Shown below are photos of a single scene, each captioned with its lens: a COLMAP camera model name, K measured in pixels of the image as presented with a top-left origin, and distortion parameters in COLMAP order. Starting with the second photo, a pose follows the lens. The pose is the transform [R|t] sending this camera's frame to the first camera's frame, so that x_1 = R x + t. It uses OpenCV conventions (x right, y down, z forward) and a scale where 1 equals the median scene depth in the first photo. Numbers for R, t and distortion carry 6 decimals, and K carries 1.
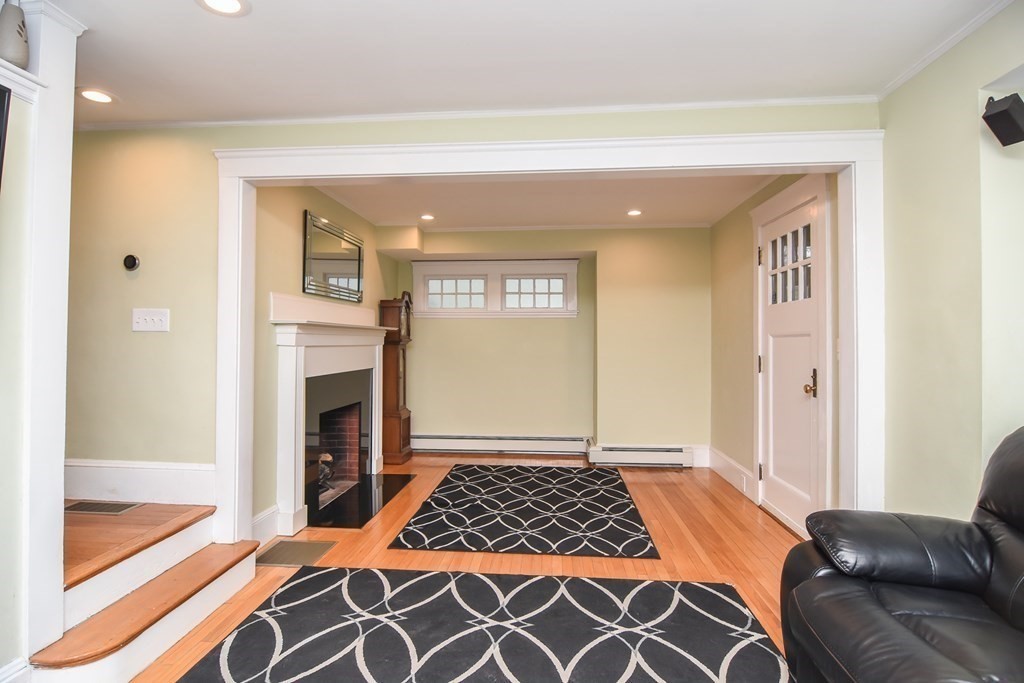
lens RADIAL K [[548.2, 0, 502.9], [0, 548.2, 335.4], [0, 0, 1]] dist [-0.008704, -0.004819]
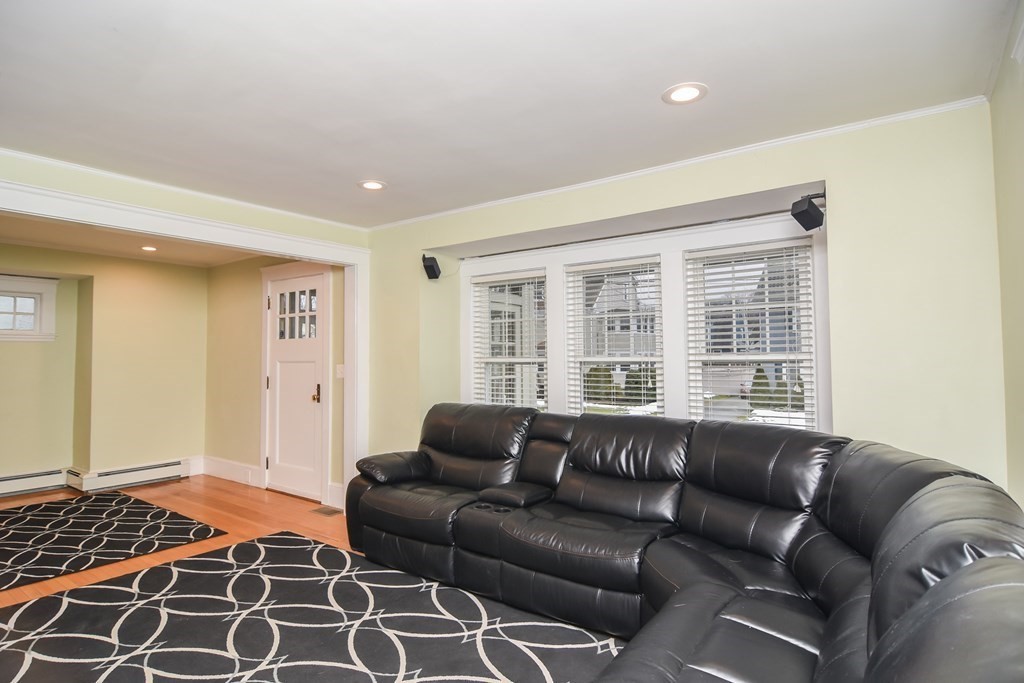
lens RADIAL K [[548.2, 0, 513.0], [0, 548.2, 340.5], [0, 0, 1]] dist [-0.008704, -0.004819]
pose [[0.504973, 0.021475, 0.862868, -0.474781], [-0.003625, 0.999734, -0.022760, -0.028021], [-0.863128, 0.008365, 0.504916, -0.246085]]
